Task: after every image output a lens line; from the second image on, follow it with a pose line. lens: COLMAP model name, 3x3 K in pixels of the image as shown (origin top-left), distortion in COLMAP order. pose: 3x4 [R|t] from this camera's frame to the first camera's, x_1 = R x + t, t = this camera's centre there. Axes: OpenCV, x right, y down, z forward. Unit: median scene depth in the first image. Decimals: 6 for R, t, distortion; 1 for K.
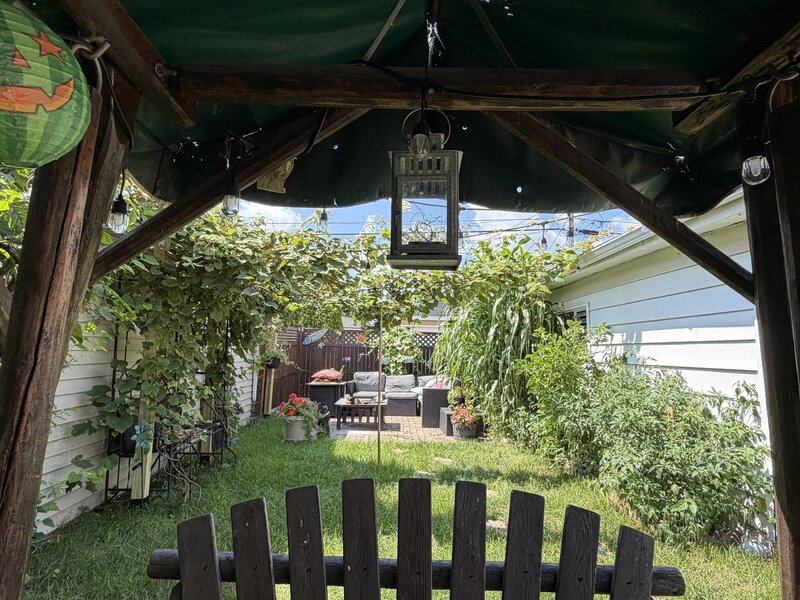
lens RADIAL K [[444.8, 0, 400.0], [0, 444.8, 300.0], [0, 0, 1]] dist [0.000478, 0.000324]
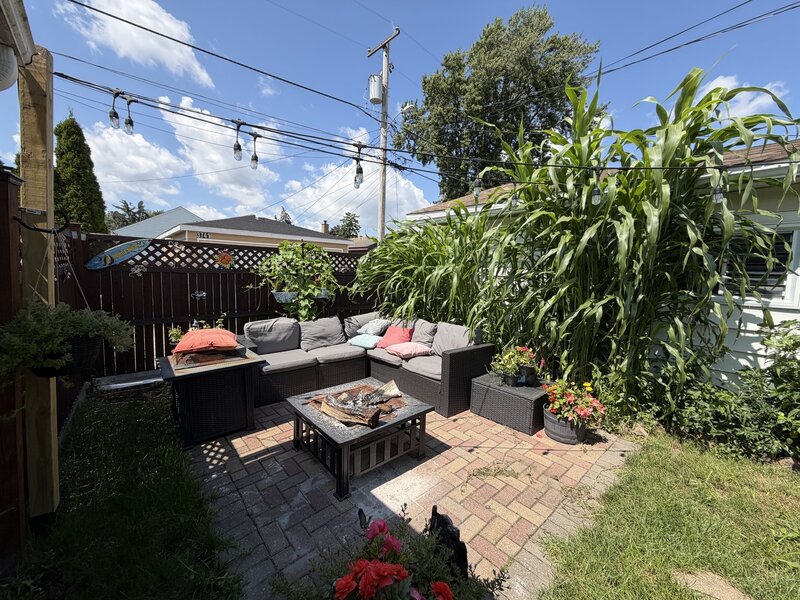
lens RADIAL K [[321.2, 0, 394.7], [0, 321.2, 301.5], [0, 0, 1]] dist [-0.000953, 0.000474]
pose [[0.745921, -0.066278, 0.662728, -0.222406], [-0.085856, 0.977166, 0.194357, 0.046679], [-0.660477, -0.201874, 0.723199, 0.608988]]
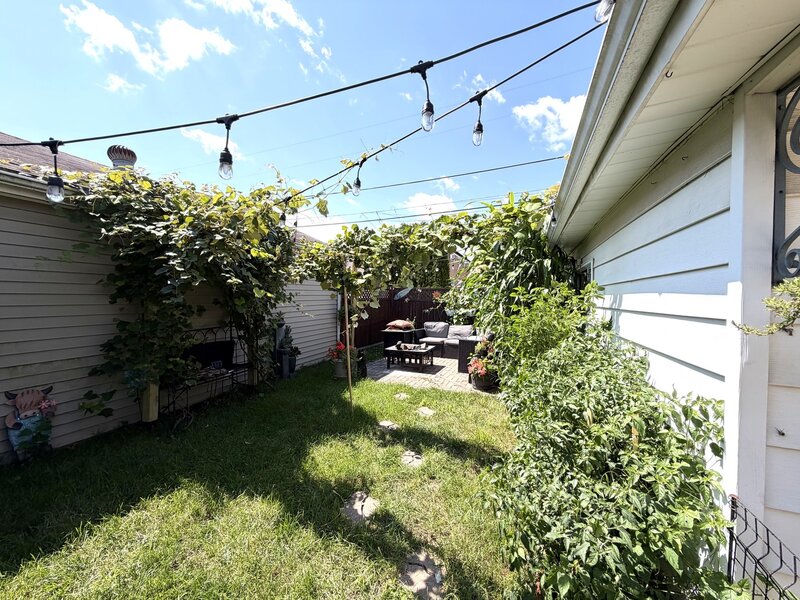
lens RADIAL K [[318.1, 0, 398.7], [0, 318.1, 300.8], [0, 0, 1]] dist [-0.001308, 0.000263]
pose [[0.925376, -0.001482, -0.379049, 0.173912], [0.045778, 0.993110, 0.107876, 0.002419], [0.376277, -0.117178, 0.919067, 0.151891]]
